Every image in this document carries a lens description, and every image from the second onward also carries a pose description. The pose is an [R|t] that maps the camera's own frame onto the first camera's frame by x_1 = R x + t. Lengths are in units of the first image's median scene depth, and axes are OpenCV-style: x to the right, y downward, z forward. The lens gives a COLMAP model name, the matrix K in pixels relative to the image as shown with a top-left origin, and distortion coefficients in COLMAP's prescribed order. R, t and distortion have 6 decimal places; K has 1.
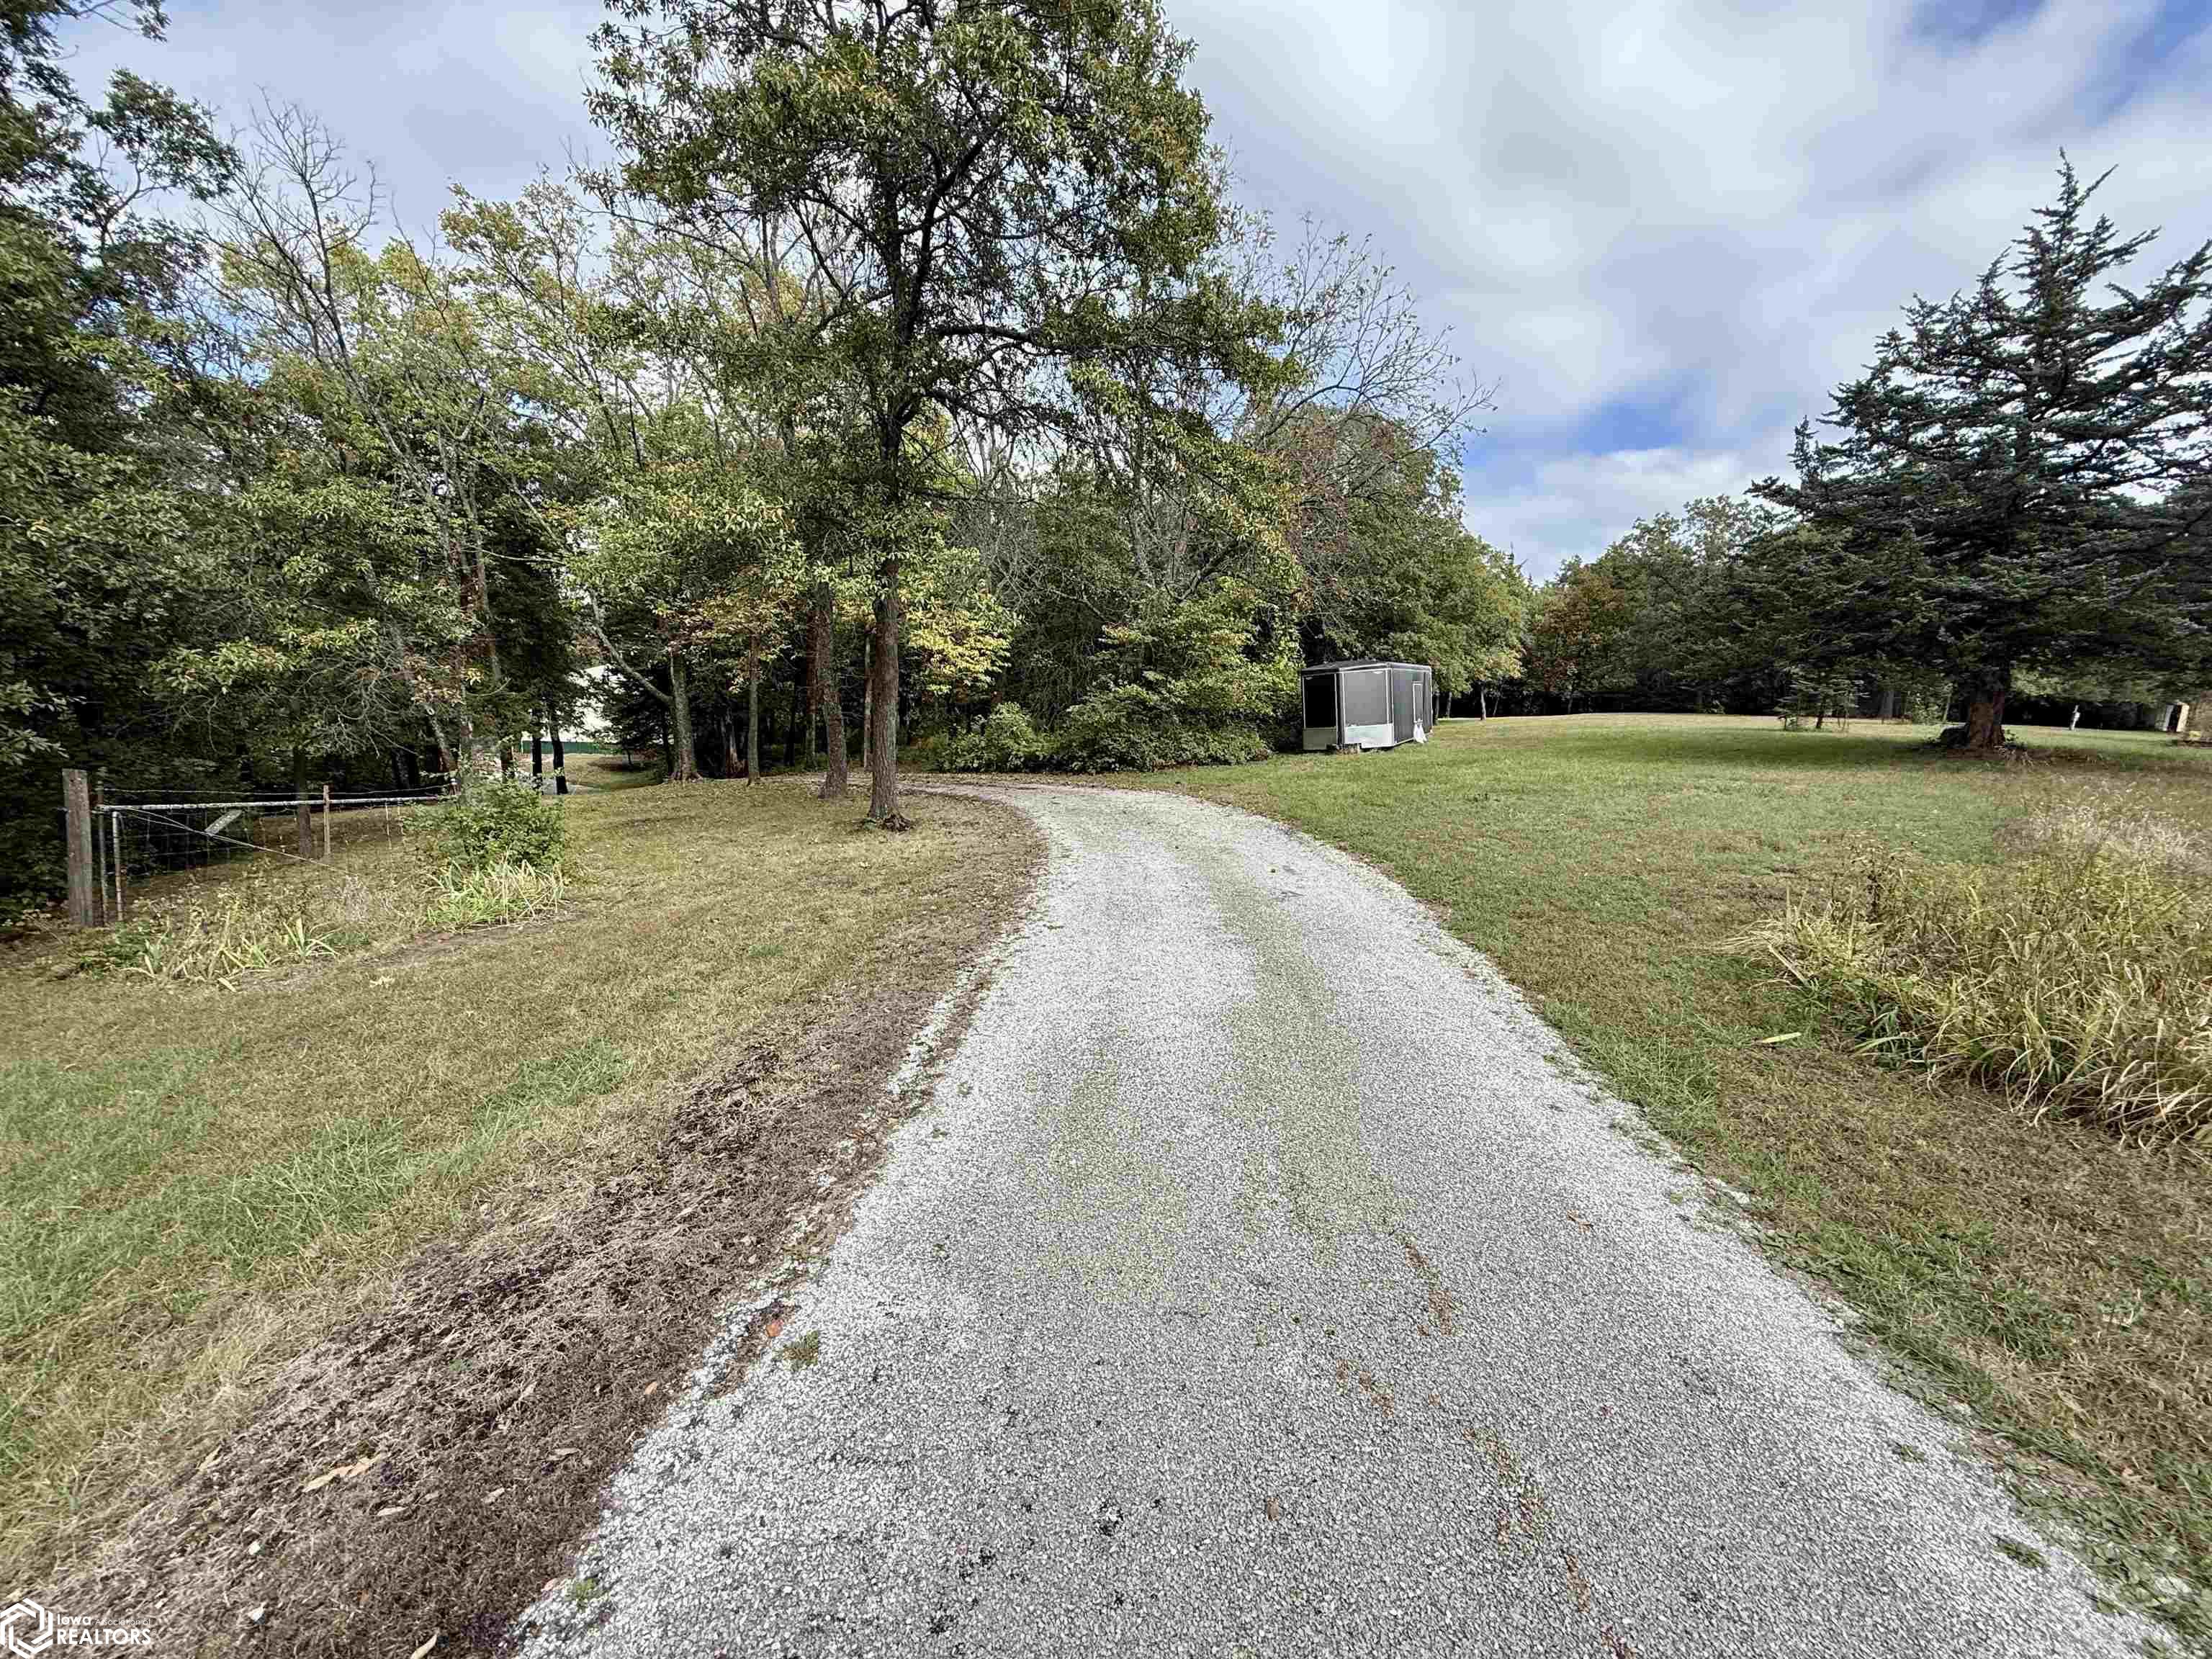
lens RADIAL K [[892.4, 0, 1106.0], [0, 892.4, 829.5], [0, 0, 1]] dist [-0.000336, -0.000006]
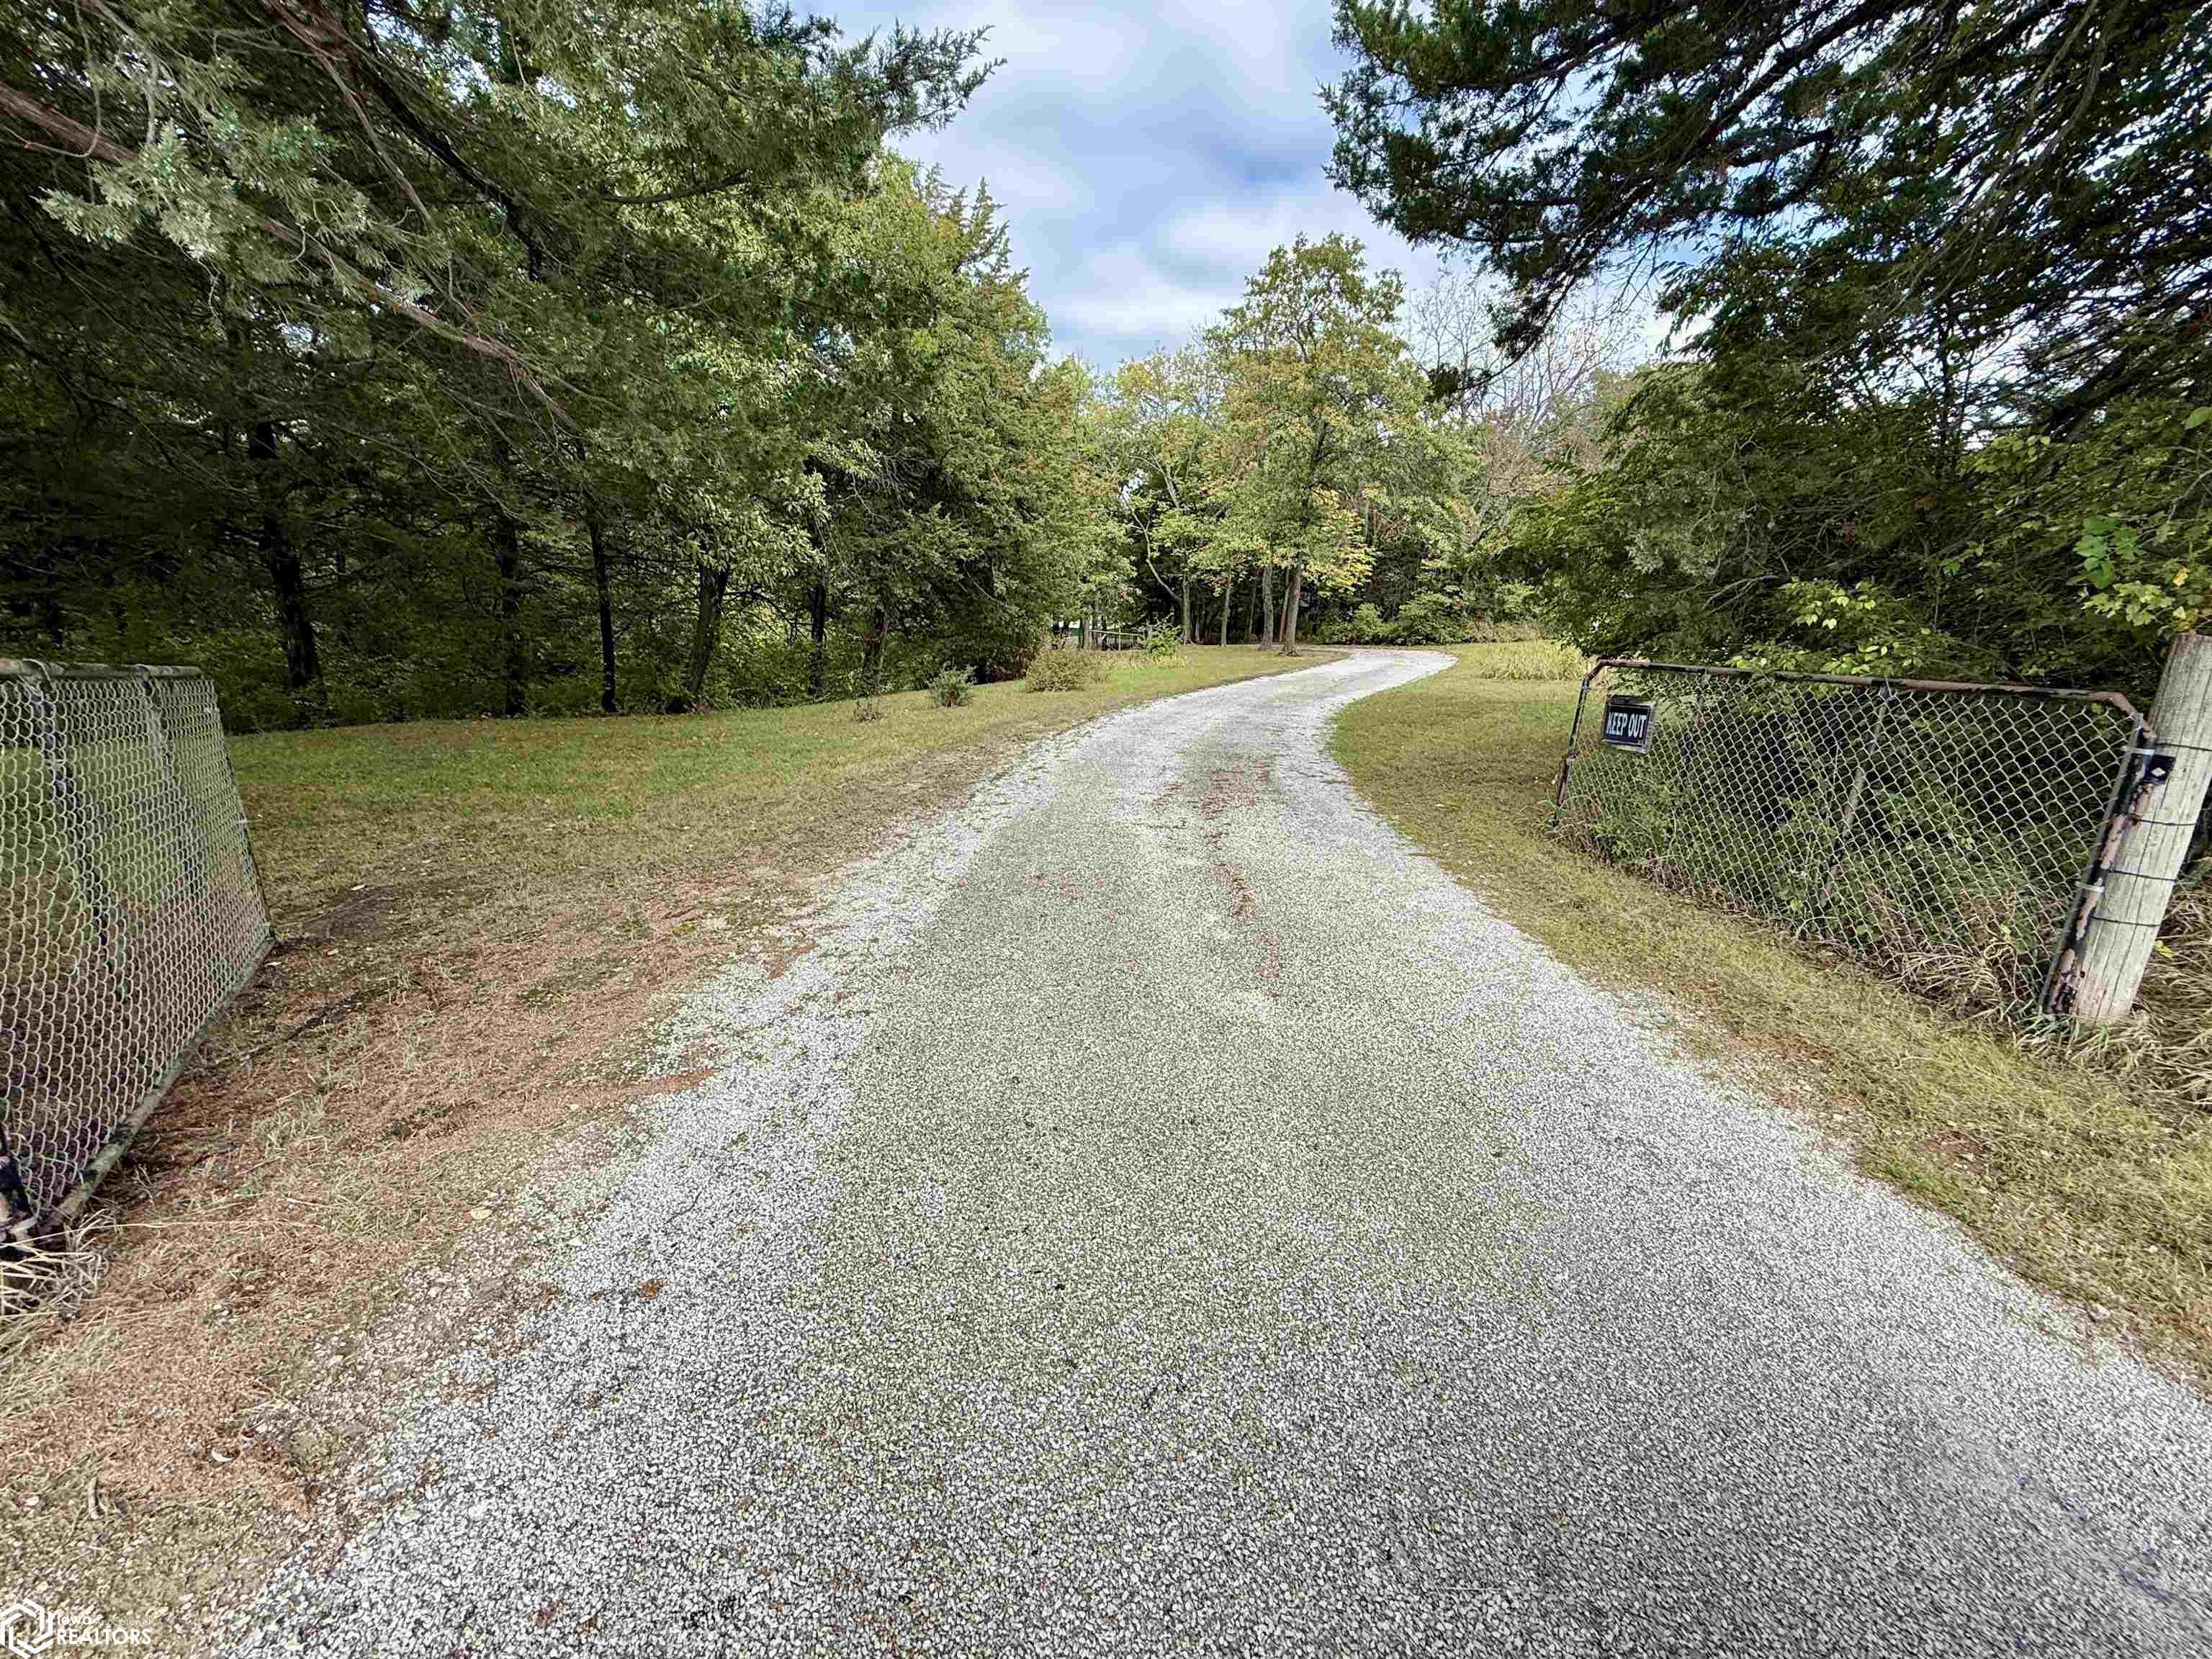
lens RADIAL K [[892.4, 0, 1106.0], [0, 892.4, 829.5], [0, 0, 1]] dist [-0.000336, -0.000006]
pose [[0.900860, 0.119152, -0.417437, 0.220555], [-0.073187, 0.989517, 0.124502, 0.117755], [0.427896, -0.081608, 0.900136, -0.842573]]
